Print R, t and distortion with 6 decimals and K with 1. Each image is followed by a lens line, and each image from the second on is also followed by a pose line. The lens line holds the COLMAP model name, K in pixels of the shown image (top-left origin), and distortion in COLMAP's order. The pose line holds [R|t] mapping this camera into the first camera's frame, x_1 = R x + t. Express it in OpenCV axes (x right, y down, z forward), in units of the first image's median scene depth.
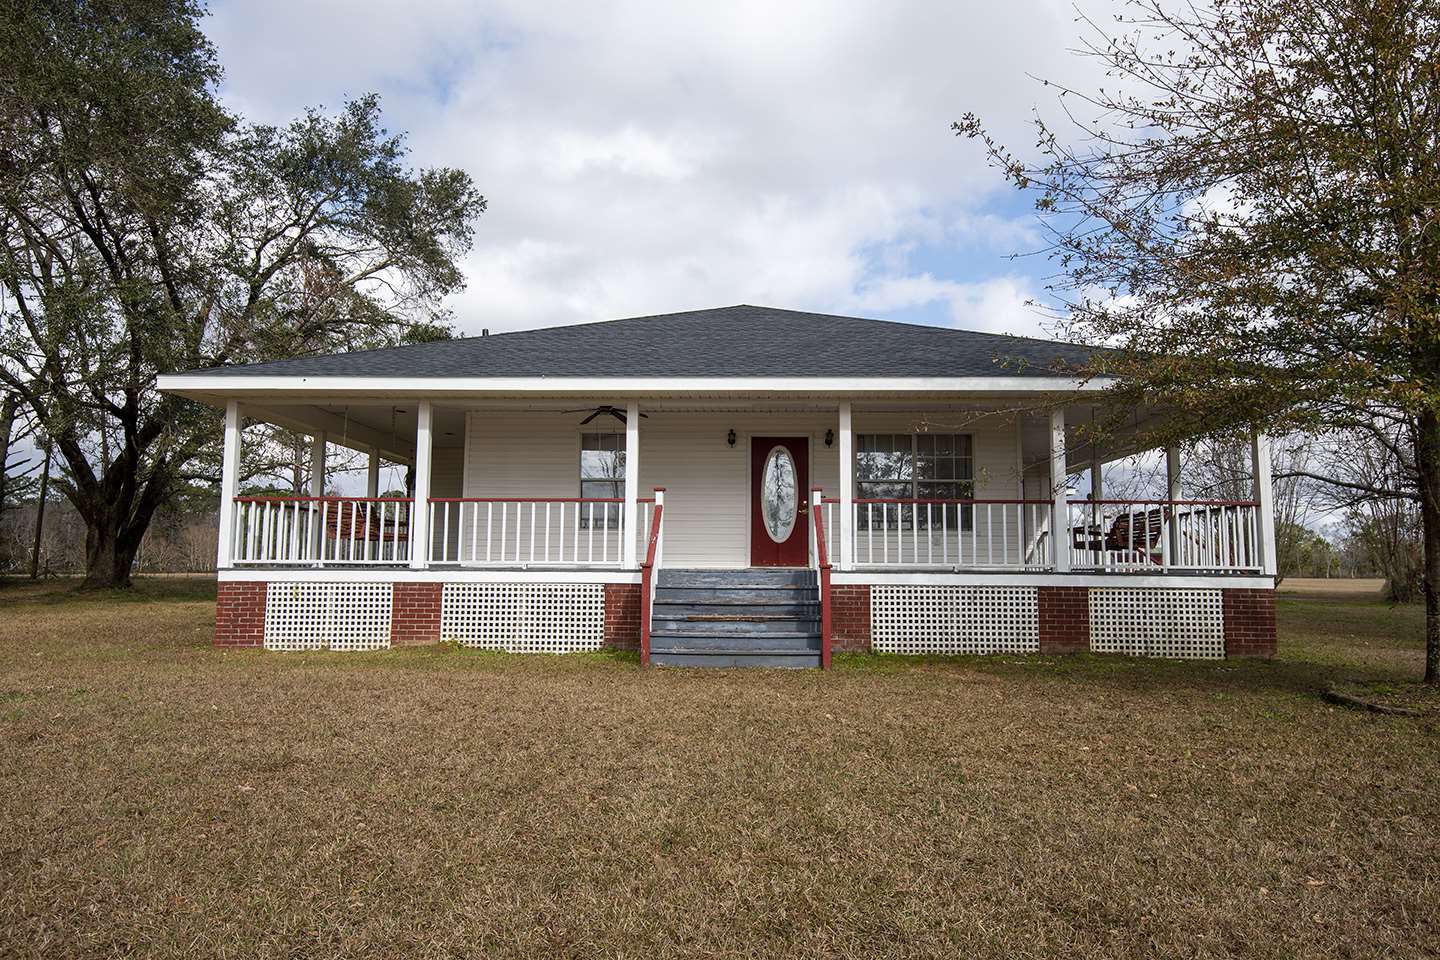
lens RADIAL K [[691.4, 0, 720.0], [0, 691.4, 480.0], [0, 0, 1]] dist [0.000465, -0.000006]
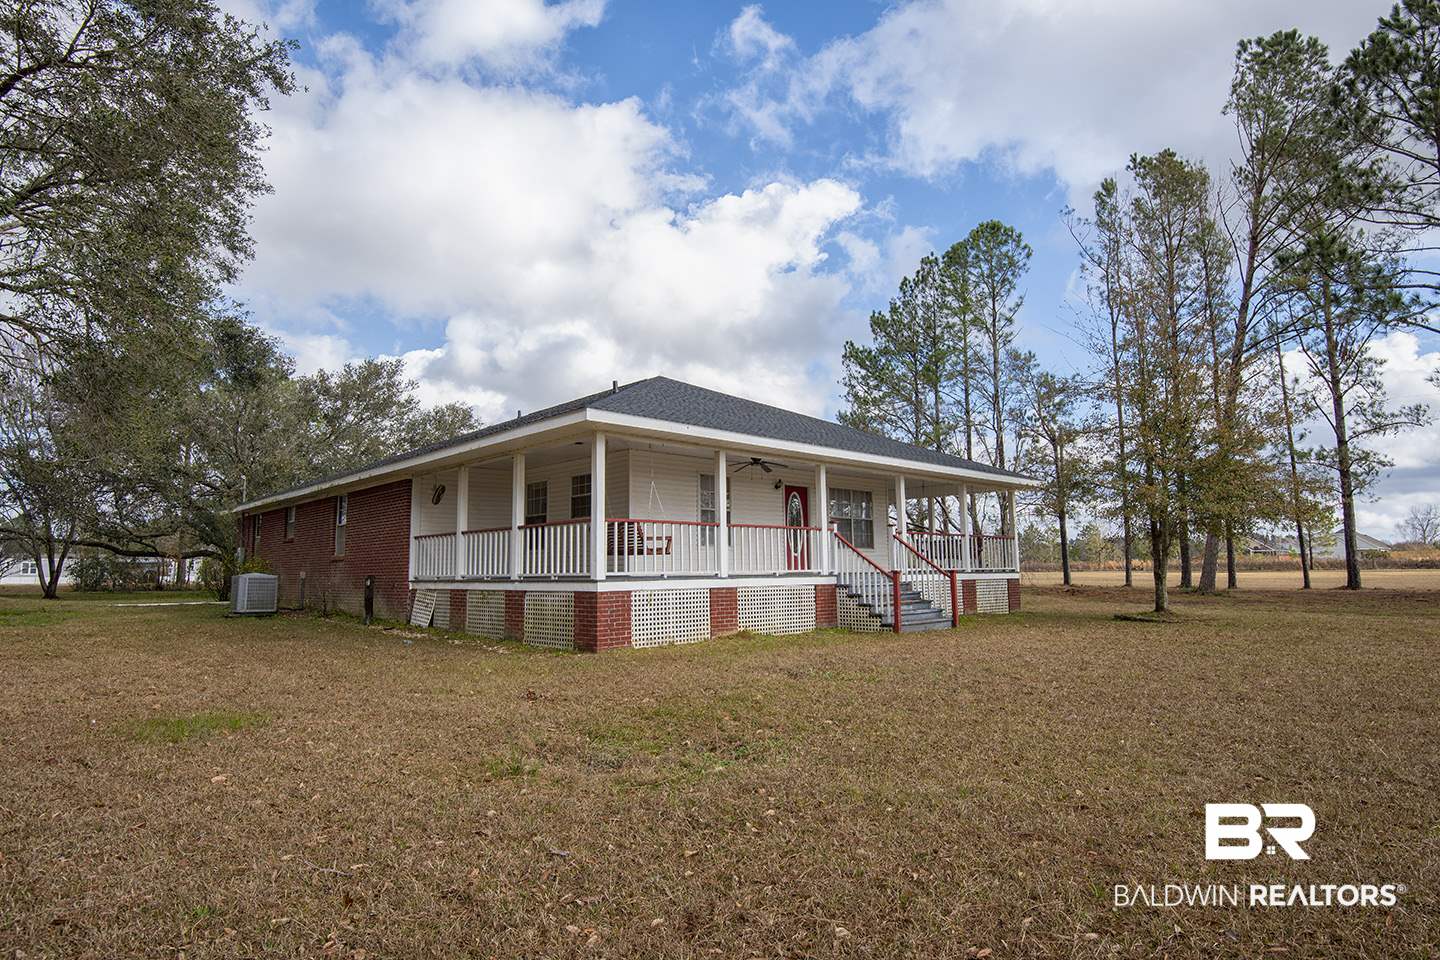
lens RADIAL K [[691.4, 0, 720.0], [0, 691.4, 480.0], [0, 0, 1]] dist [0.000465, -0.000006]
pose [[0.725230, 0.076649, 0.684227, -1.368631], [-0.066250, 0.996941, -0.041460, -0.002712], [-0.685312, -0.015262, 0.728090, 0.039306]]
